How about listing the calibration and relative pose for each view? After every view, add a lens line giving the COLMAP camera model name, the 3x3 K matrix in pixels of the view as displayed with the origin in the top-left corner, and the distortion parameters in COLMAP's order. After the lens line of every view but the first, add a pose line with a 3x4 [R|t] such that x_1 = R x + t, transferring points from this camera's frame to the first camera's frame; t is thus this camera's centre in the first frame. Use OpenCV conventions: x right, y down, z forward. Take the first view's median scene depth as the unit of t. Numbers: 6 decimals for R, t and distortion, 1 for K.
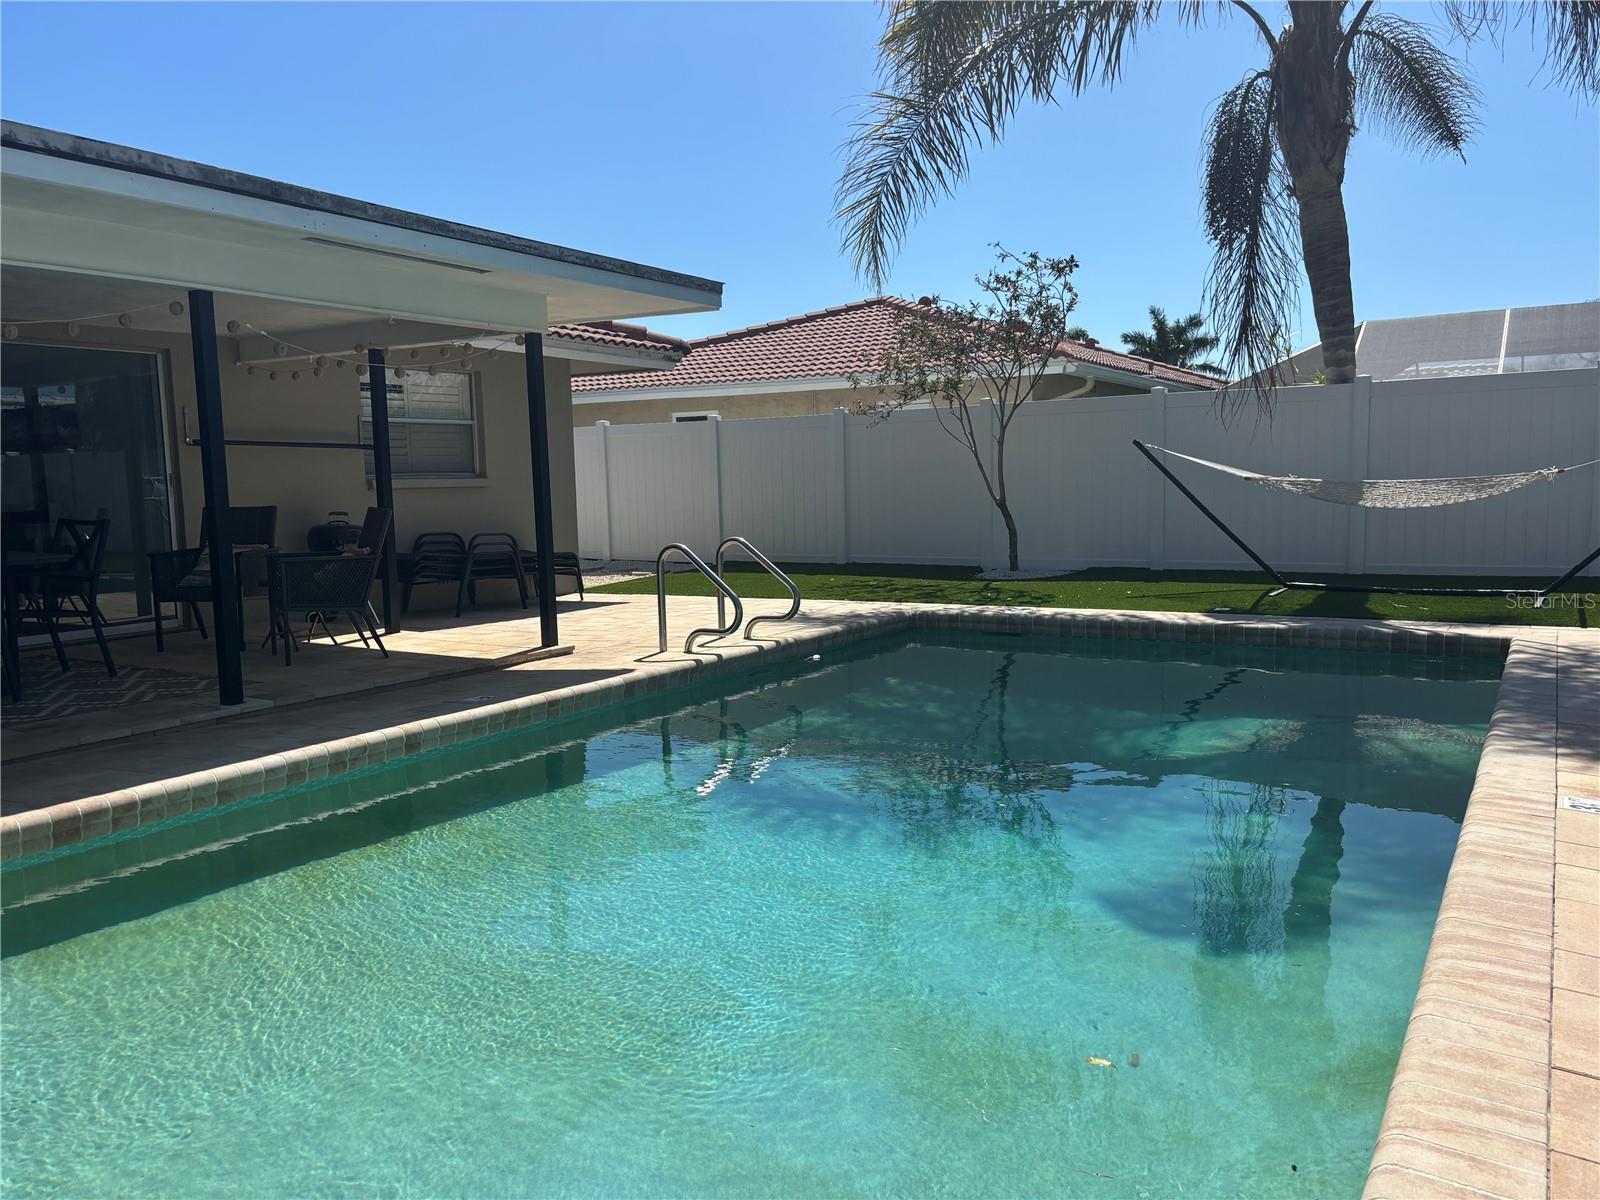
lens RADIAL K [[1196.4, 0, 800.0], [0, 1196.4, 600.0], [0, 0, 1]] dist [-0.000749, -0.001923]
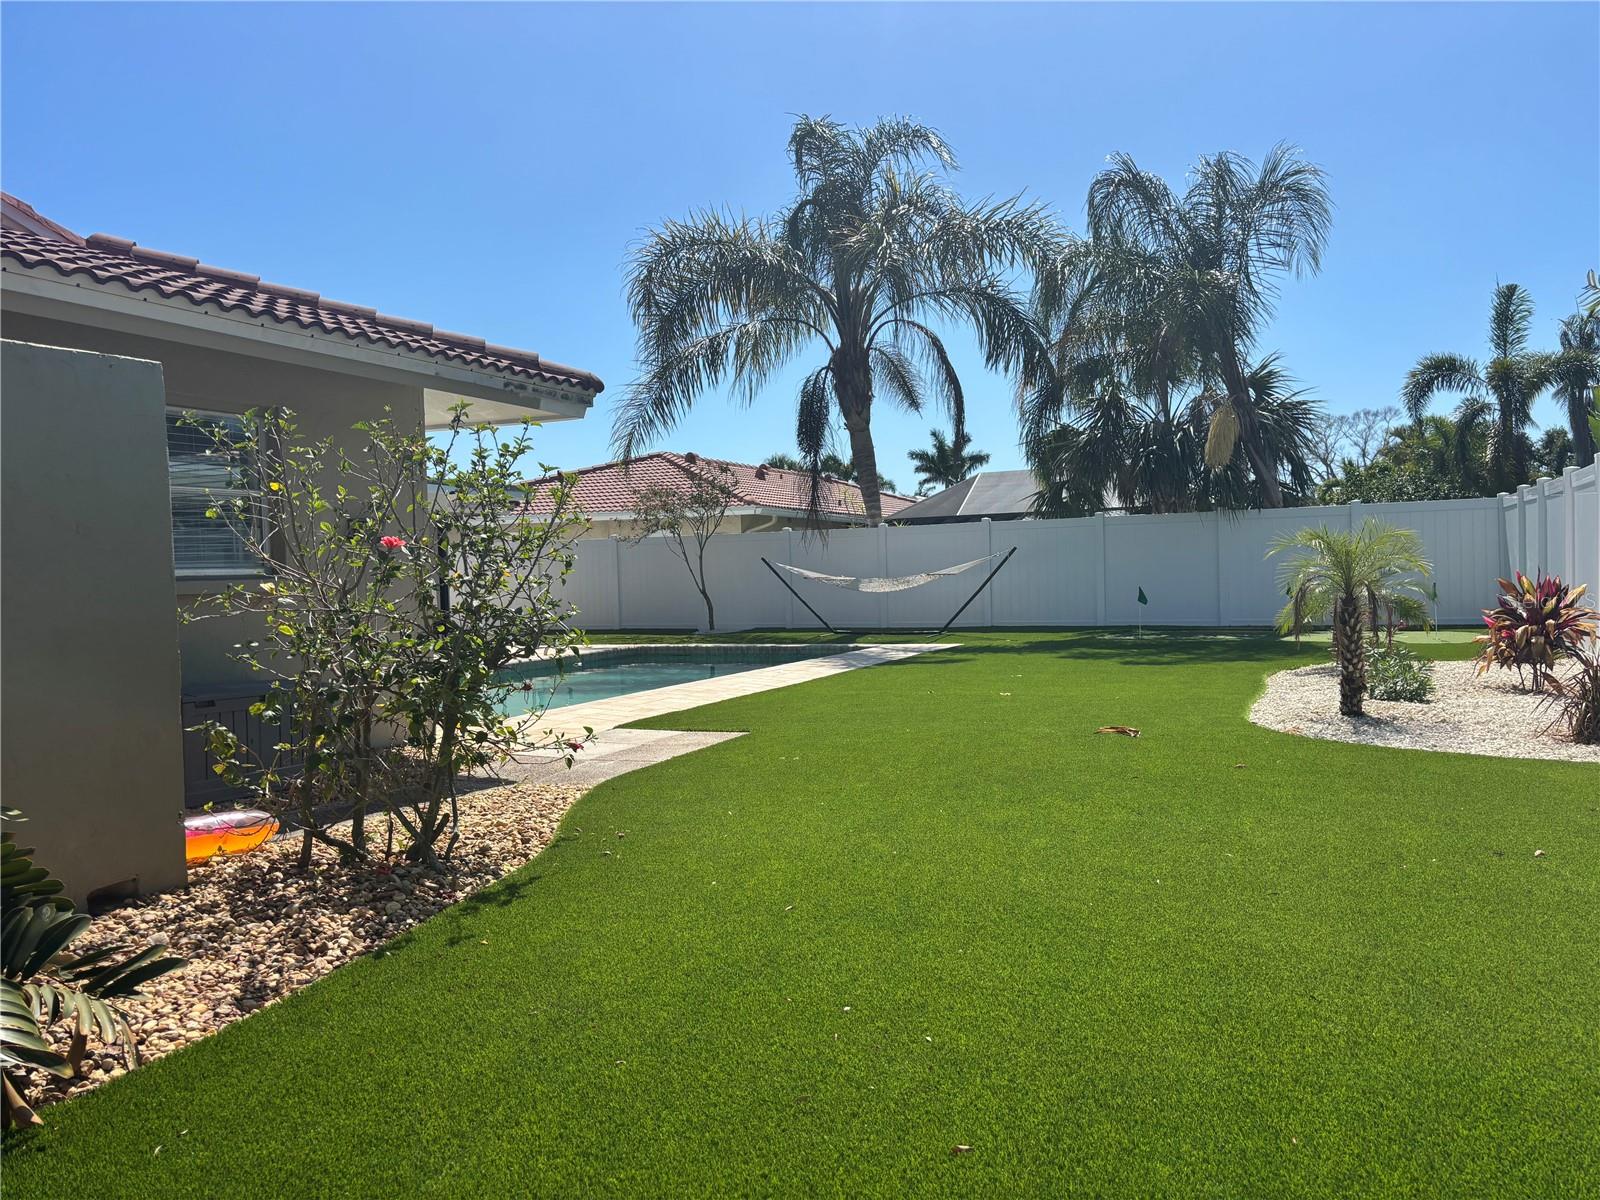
lens RADIAL K [[1196.4, 0, 800.0], [0, 1196.4, 600.0], [0, 0, 1]] dist [-0.000749, -0.001923]
pose [[0.991357, -0.003833, 0.131137, 0.078698], [0.014454, 0.996679, -0.080138, 0.072713], [-0.130394, 0.081341, 0.988120, -0.733549]]
